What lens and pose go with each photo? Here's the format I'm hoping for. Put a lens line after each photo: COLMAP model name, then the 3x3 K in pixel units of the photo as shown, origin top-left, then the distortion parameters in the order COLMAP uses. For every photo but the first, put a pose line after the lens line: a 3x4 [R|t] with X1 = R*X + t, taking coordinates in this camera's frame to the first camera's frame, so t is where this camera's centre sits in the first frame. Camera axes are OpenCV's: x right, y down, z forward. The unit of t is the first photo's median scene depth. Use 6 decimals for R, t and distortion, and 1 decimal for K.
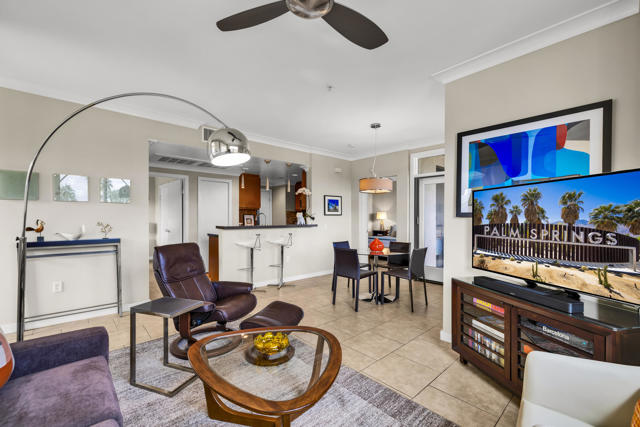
lens RADIAL K [[275.9, 0, 322.3], [0, 275.9, 222.5], [0, 0, 1]] dist [0.001224, -0.000346]
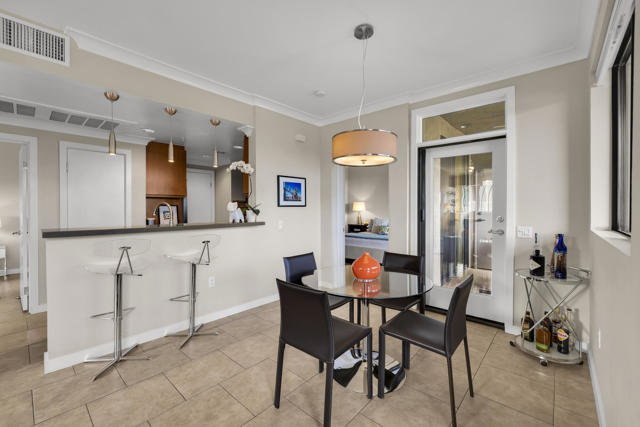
lens RADIAL K [[275.9, 0, 323.3], [0, 275.9, 208.8], [0, 0, 1]] dist [0.001224, -0.000346]
pose [[0.994541, -0.001943, 0.104324, 0.114889], [0.003371, 0.999903, -0.013510, -0.029553], [-0.104288, 0.013788, 0.994452, 0.892408]]
